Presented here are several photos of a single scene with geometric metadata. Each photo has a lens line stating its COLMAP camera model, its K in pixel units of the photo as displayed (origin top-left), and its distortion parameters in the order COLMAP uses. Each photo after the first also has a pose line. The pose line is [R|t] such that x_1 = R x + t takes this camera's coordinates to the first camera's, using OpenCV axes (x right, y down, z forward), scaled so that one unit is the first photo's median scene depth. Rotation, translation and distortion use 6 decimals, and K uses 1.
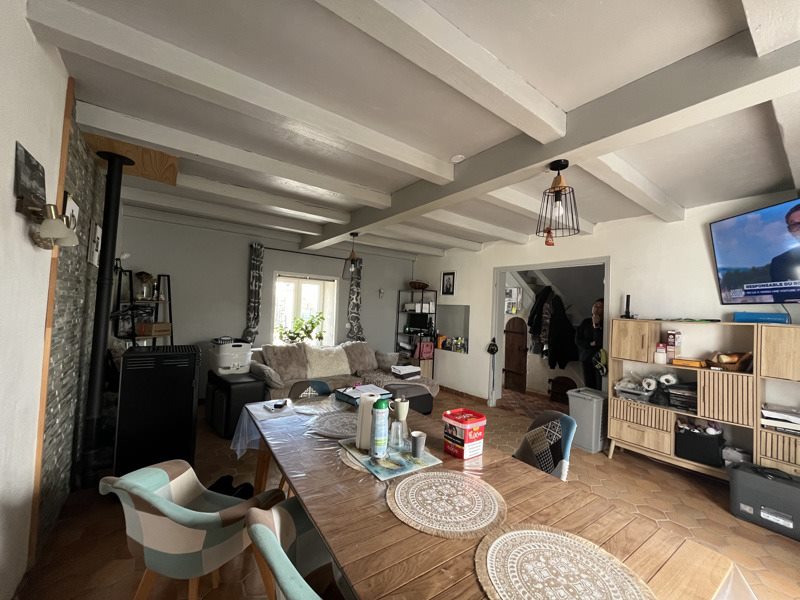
lens RADIAL K [[323.0, 0, 400.0], [0, 323.0, 300.0], [0, 0, 1]] dist [0.000431, 0.000080]
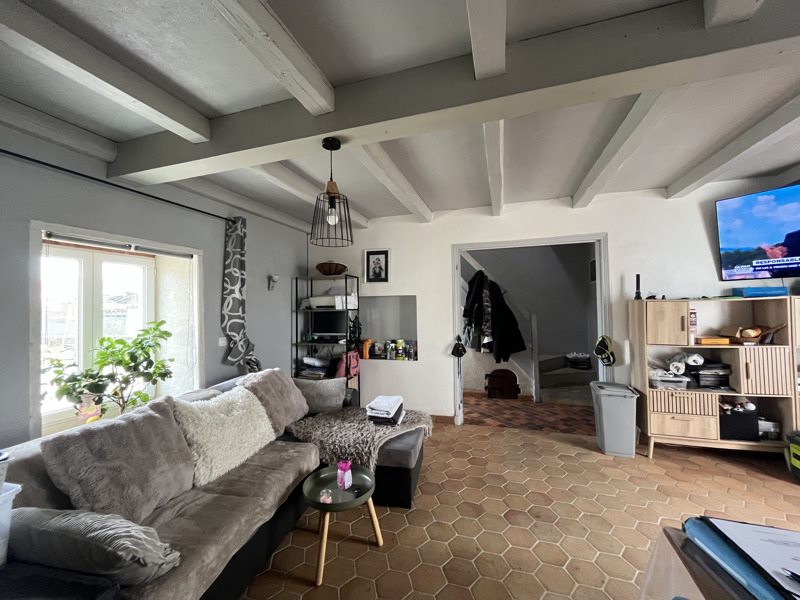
lens RADIAL K [[323.0, 0, 400.0], [0, 323.0, 300.0], [0, 0, 1]] dist [0.000431, 0.000080]
pose [[0.810496, -0.044381, 0.584060, -0.330422], [0.034141, 0.999010, 0.028533, 0.006724], [-0.584748, -0.003186, 0.811209, 0.557946]]
